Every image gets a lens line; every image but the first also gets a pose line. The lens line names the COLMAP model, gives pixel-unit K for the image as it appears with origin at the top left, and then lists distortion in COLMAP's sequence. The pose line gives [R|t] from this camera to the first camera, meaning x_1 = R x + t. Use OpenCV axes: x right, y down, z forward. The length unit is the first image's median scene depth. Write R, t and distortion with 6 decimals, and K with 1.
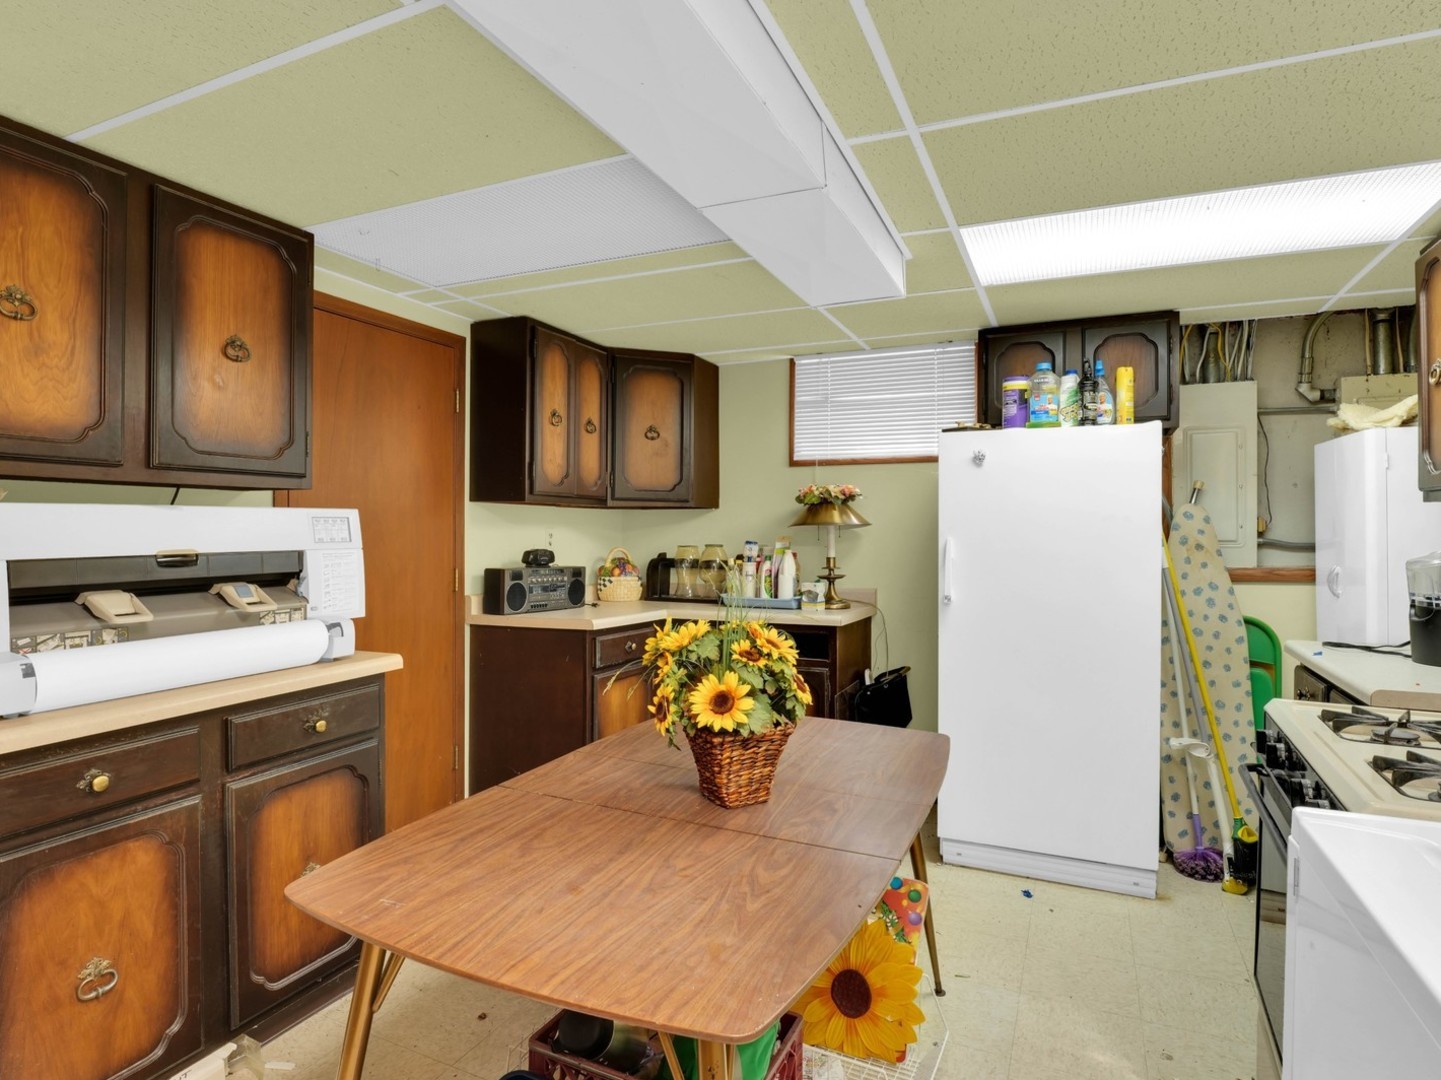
lens RADIAL K [[781.1, 0, 720.5], [0, 781.1, 540.0], [0, 0, 1]] dist [-0.023519, -0.000280]
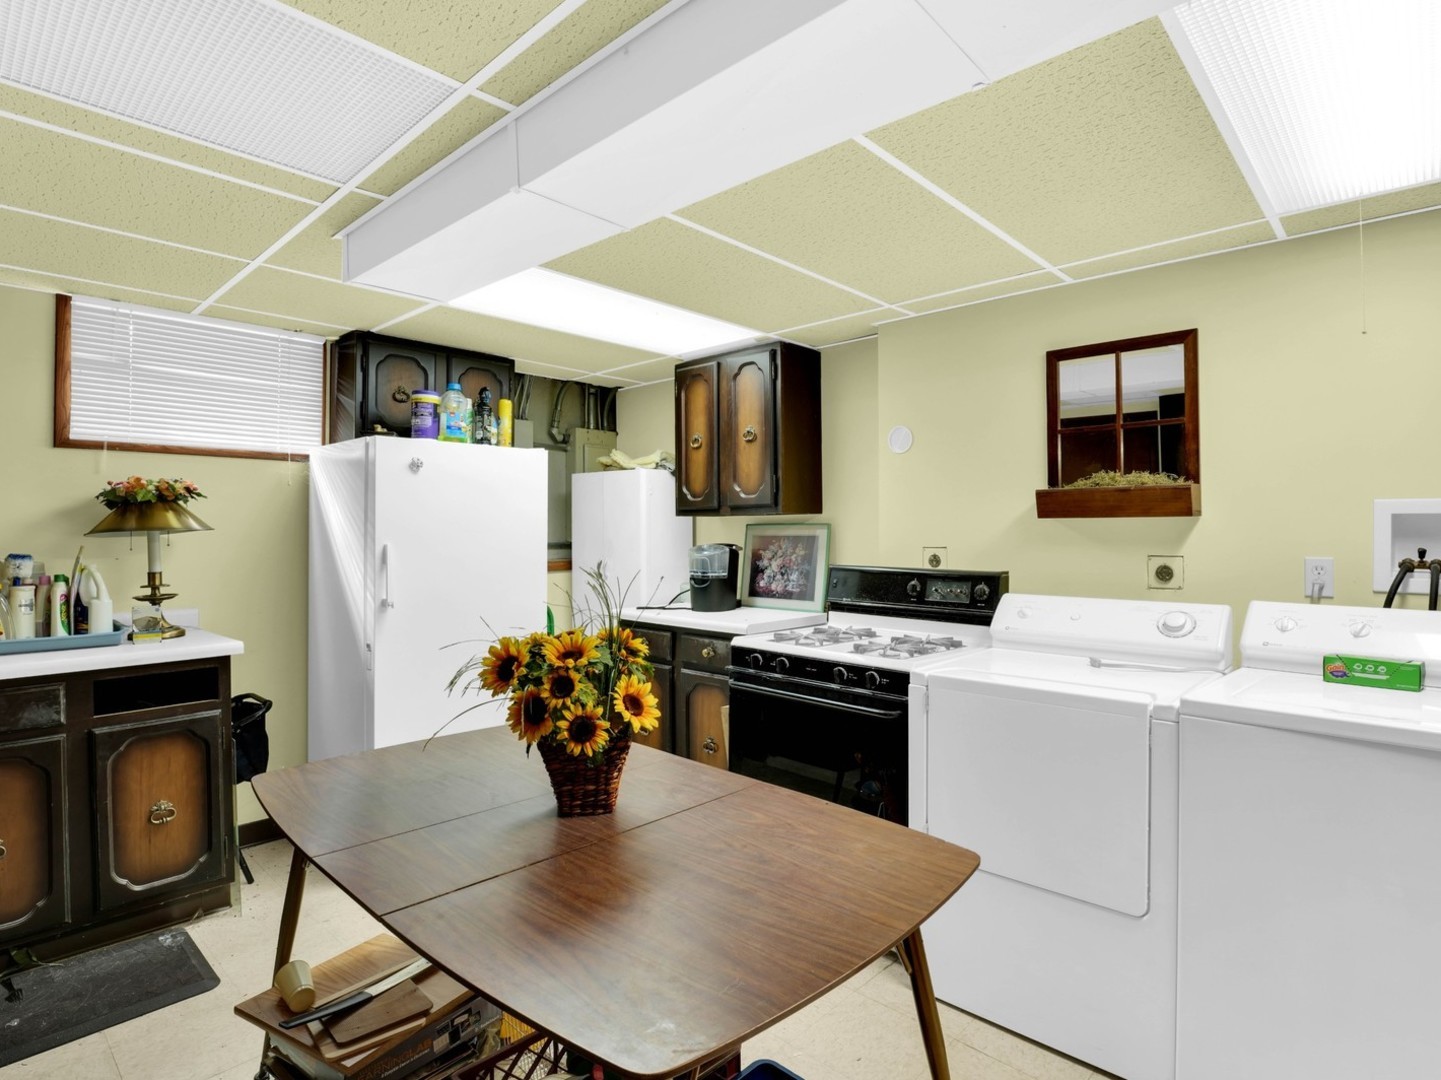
lens RADIAL K [[762.5, 0, 716.4], [0, 762.5, 529.0], [0, 0, 1]] dist [-0.028538, -0.000915]
pose [[0.323436, 0.001106, 0.946249, -0.465729], [0.016923, 0.999833, -0.006954, -0.006732], [-0.946099, 0.018262, 0.323363, 0.290151]]
